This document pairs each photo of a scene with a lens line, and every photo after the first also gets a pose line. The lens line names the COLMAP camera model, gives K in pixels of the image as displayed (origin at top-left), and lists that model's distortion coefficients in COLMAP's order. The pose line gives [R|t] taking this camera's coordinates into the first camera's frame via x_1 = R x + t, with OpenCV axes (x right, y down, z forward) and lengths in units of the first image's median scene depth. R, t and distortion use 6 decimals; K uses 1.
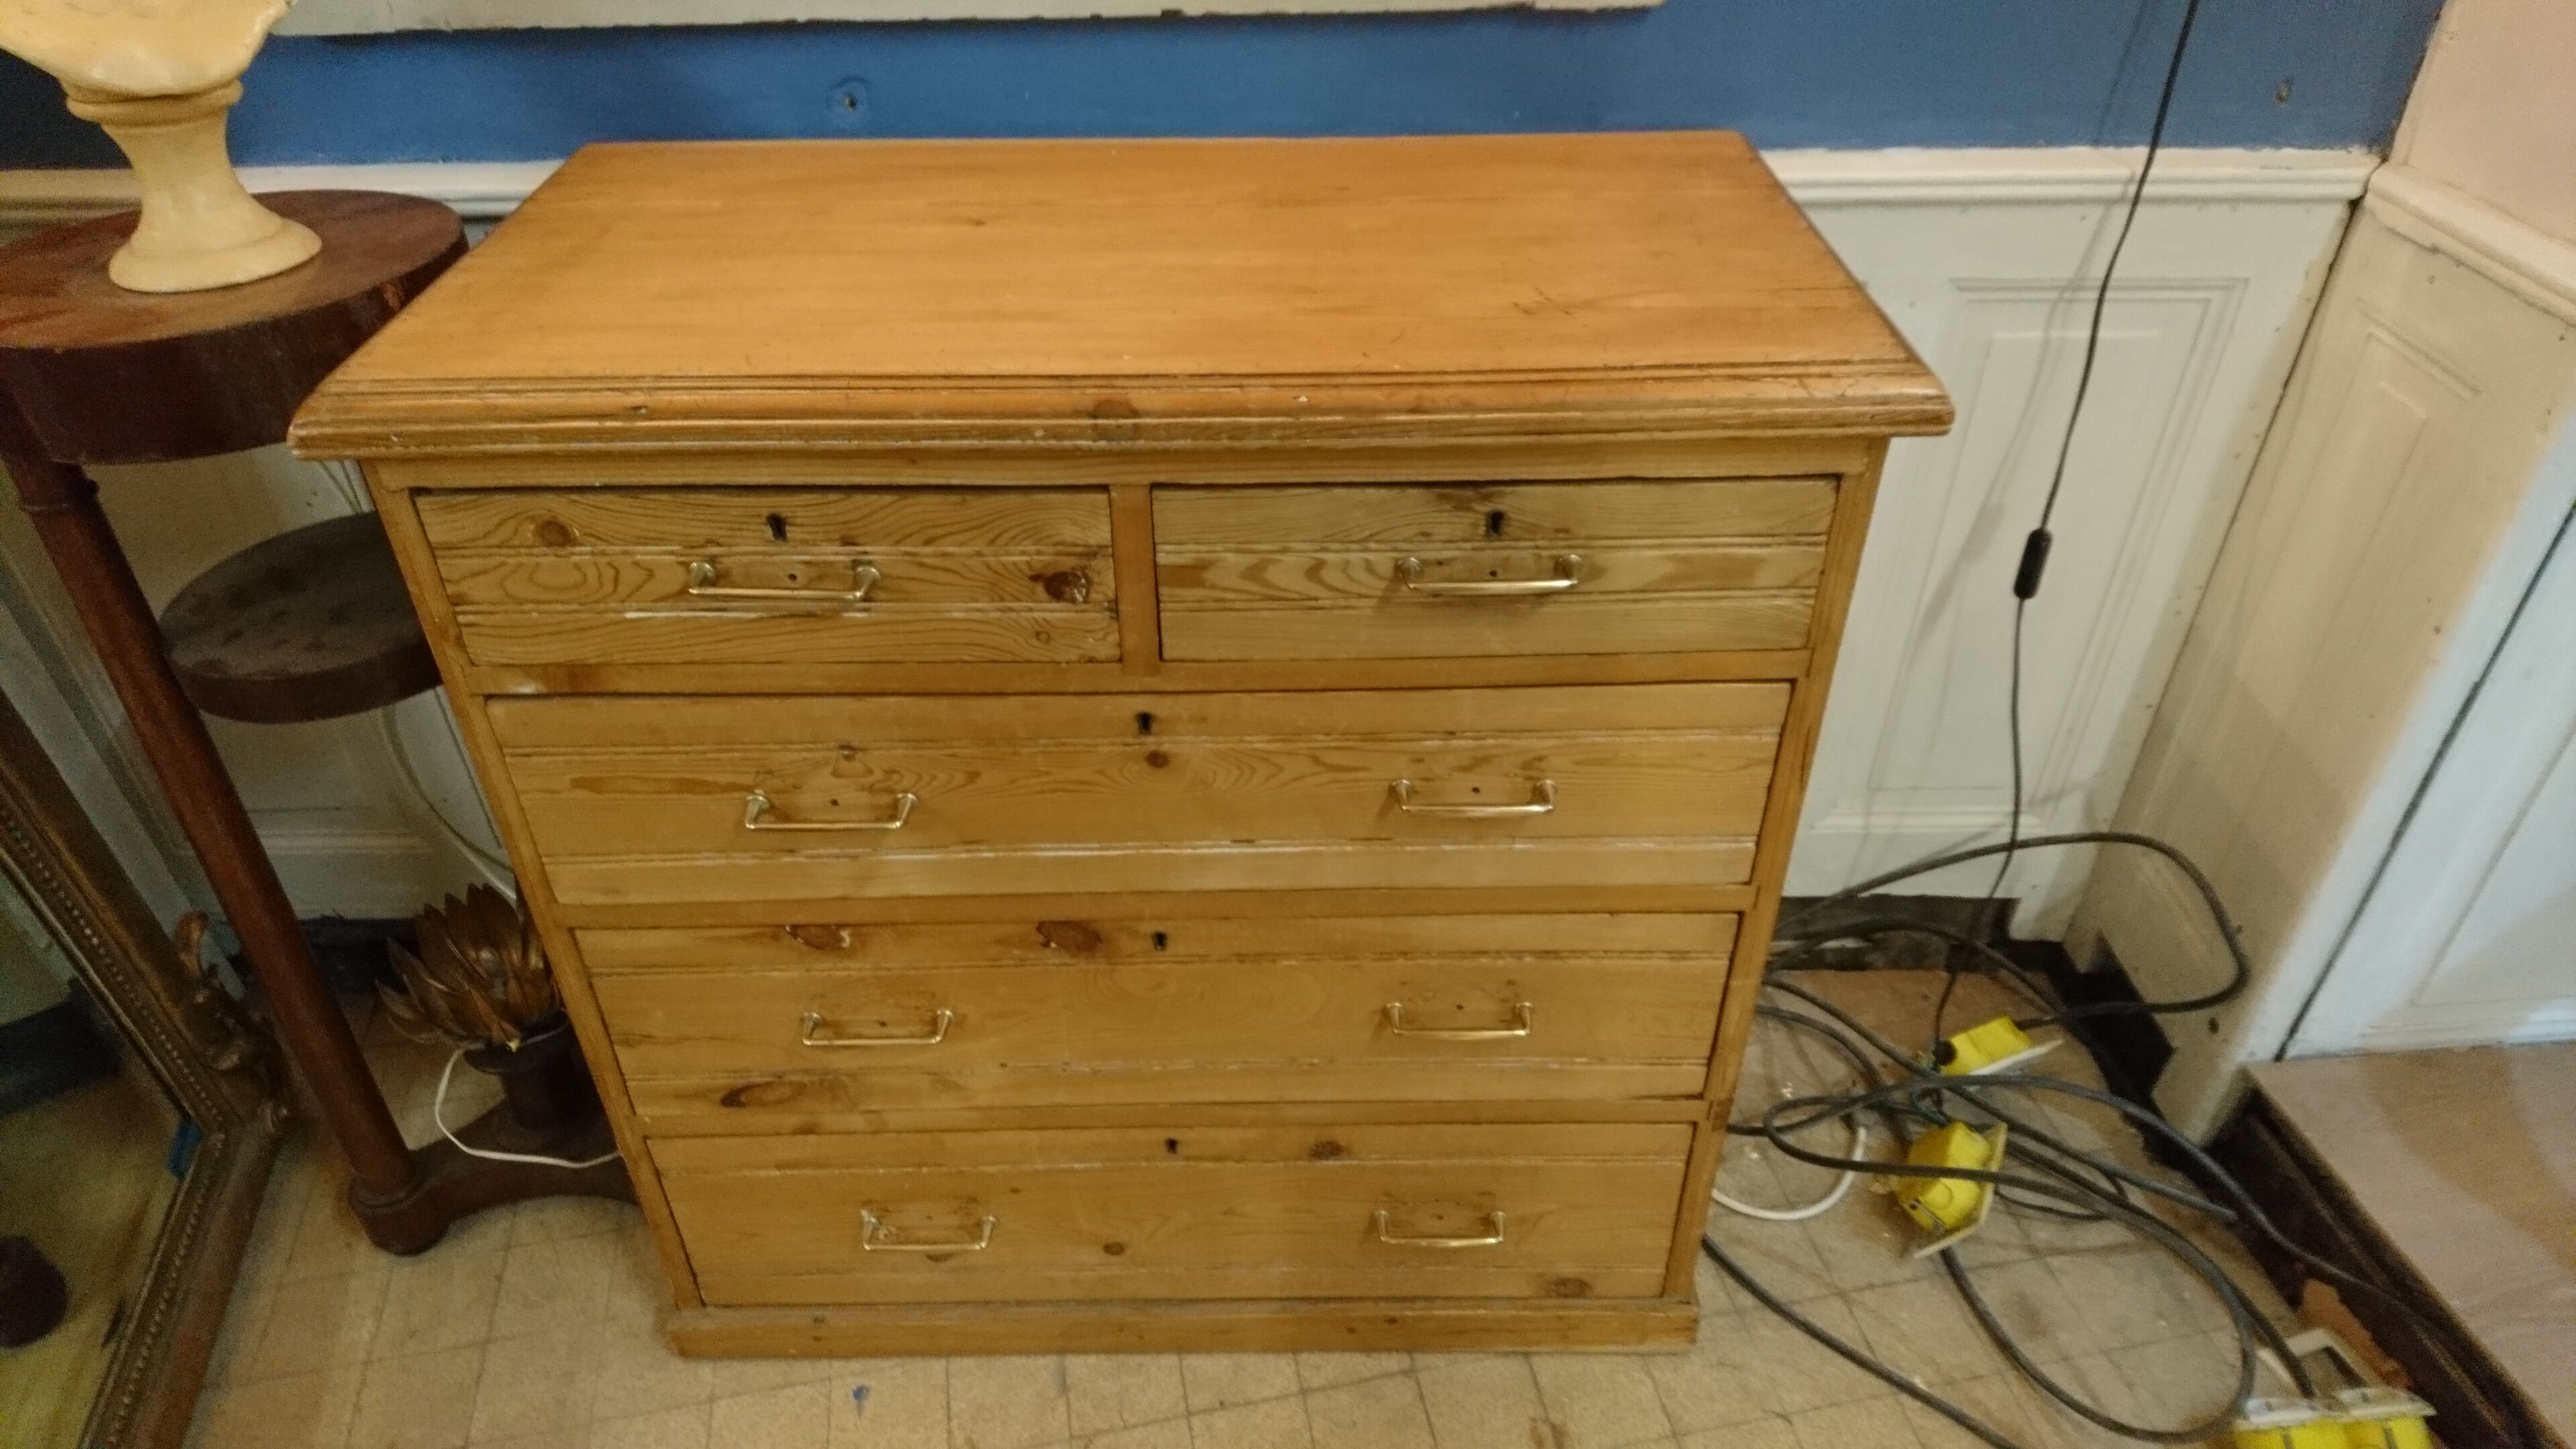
lens RADIAL K [[1618.1, 0, 1313.9], [0, 1618.1, 732.3], [0, 0, 1]] dist [0.039529, -0.056571]
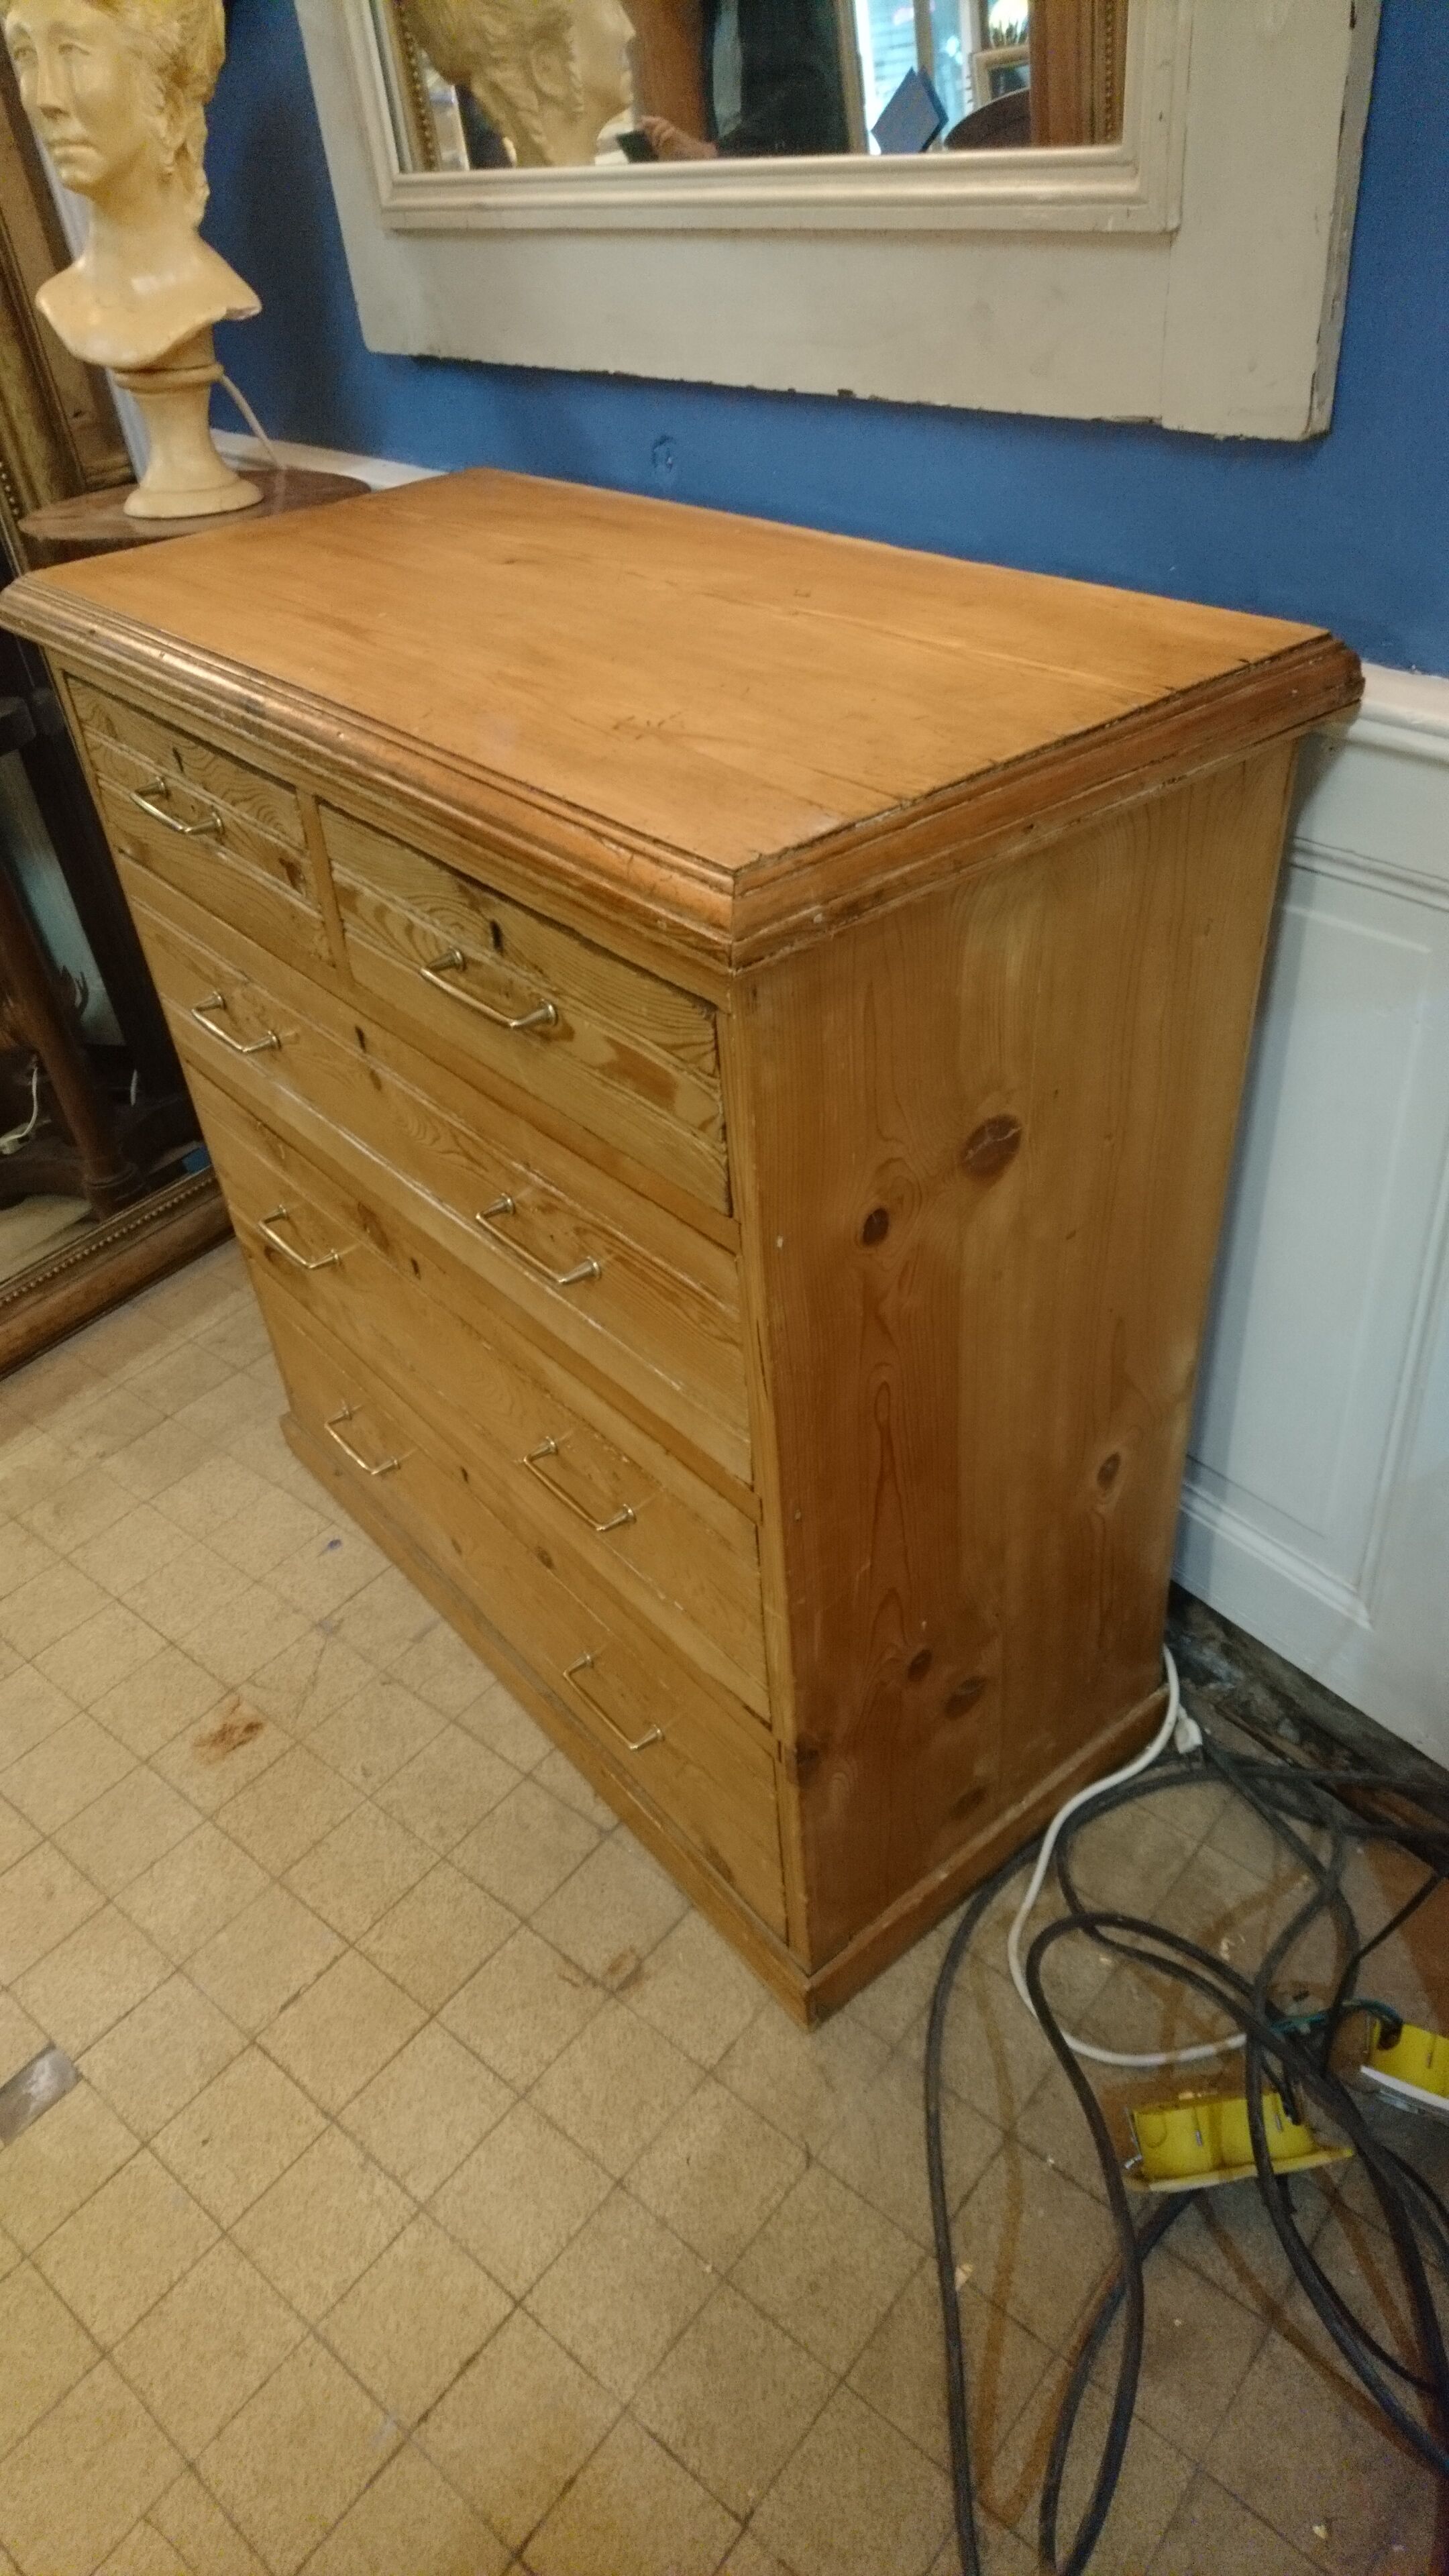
lens RADIAL K [[1618.1, 0, 742.1], [0, 1618.1, 1288.1], [0, 0, 1]] dist [0.039529, -0.056571]
pose [[0.621720, 0.438092, -0.649261, 0.702874], [-0.409129, 0.888511, 0.207754, -0.156282], [0.667891, 0.136467, 0.731641, 0.347383]]
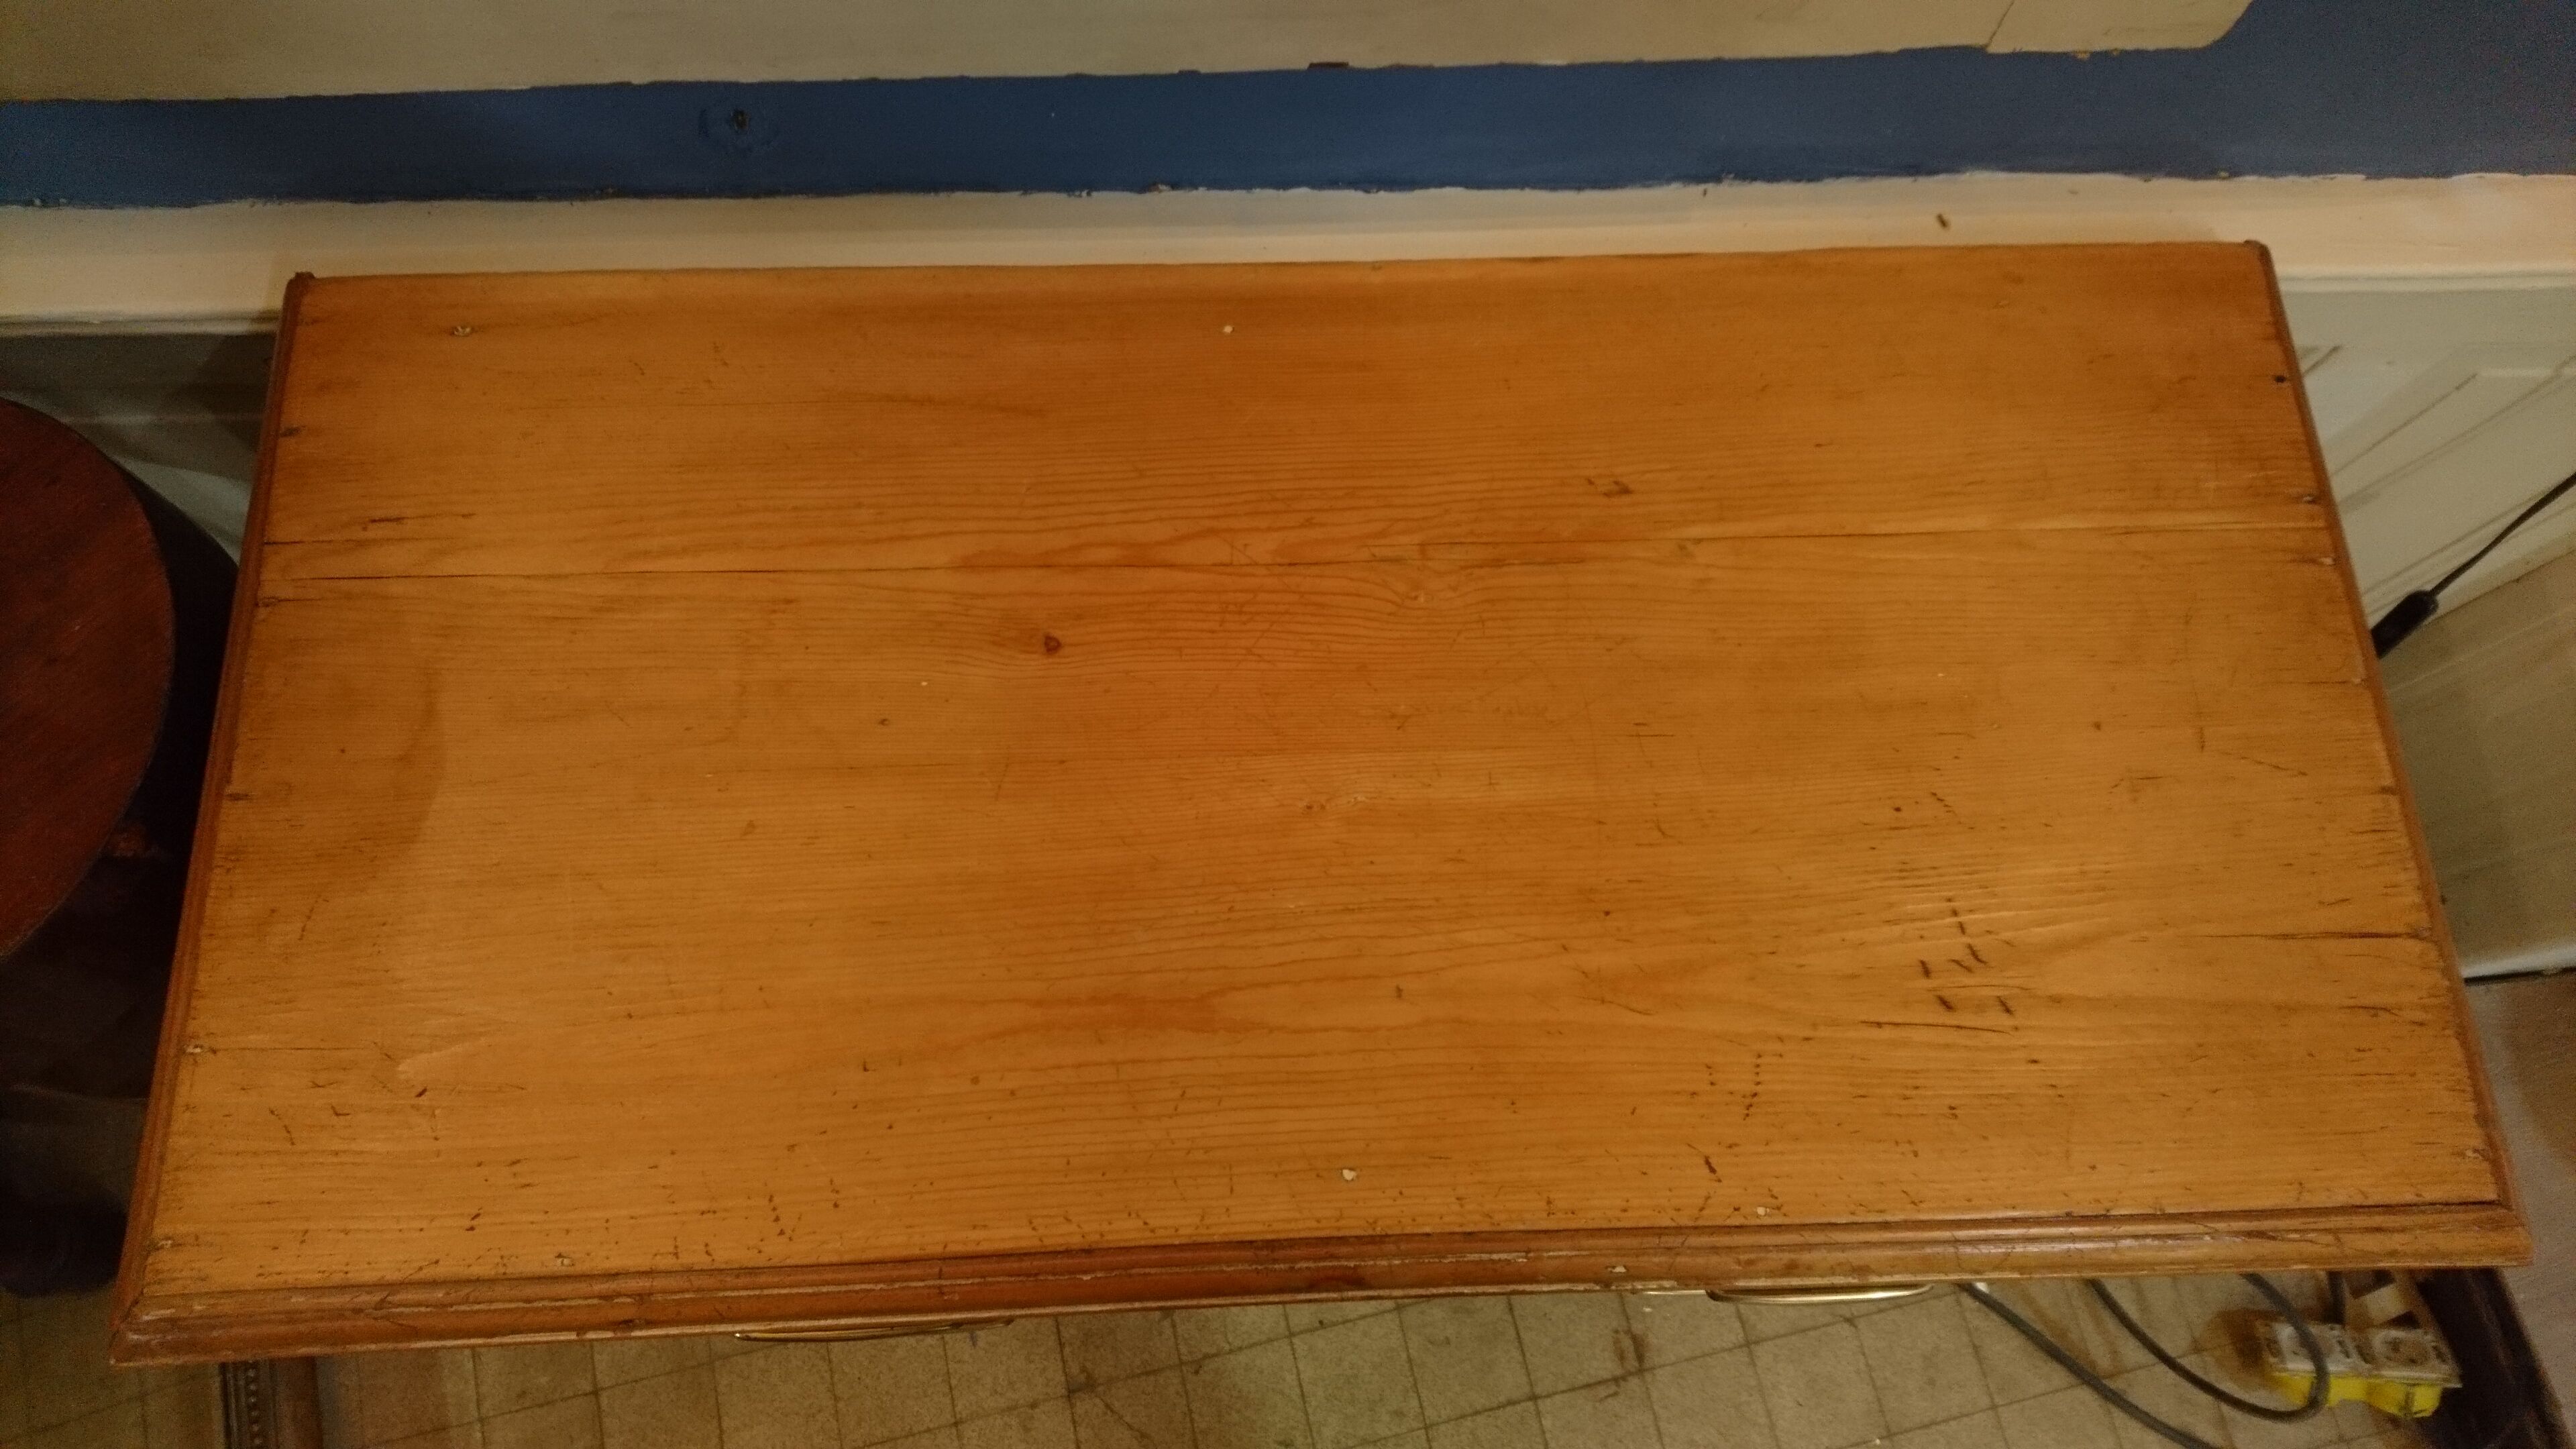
lens RADIAL K [[1618.1, 0, 1313.2], [0, 1618.1, 740.9], [0, 0, 1]] dist [0.039529, -0.056571]
pose [[0.998876, -0.014788, 0.045037, -0.118797], [-0.013949, 0.816325, 0.577425, -0.569786], [-0.045304, -0.577404, 0.815201, 0.421226]]
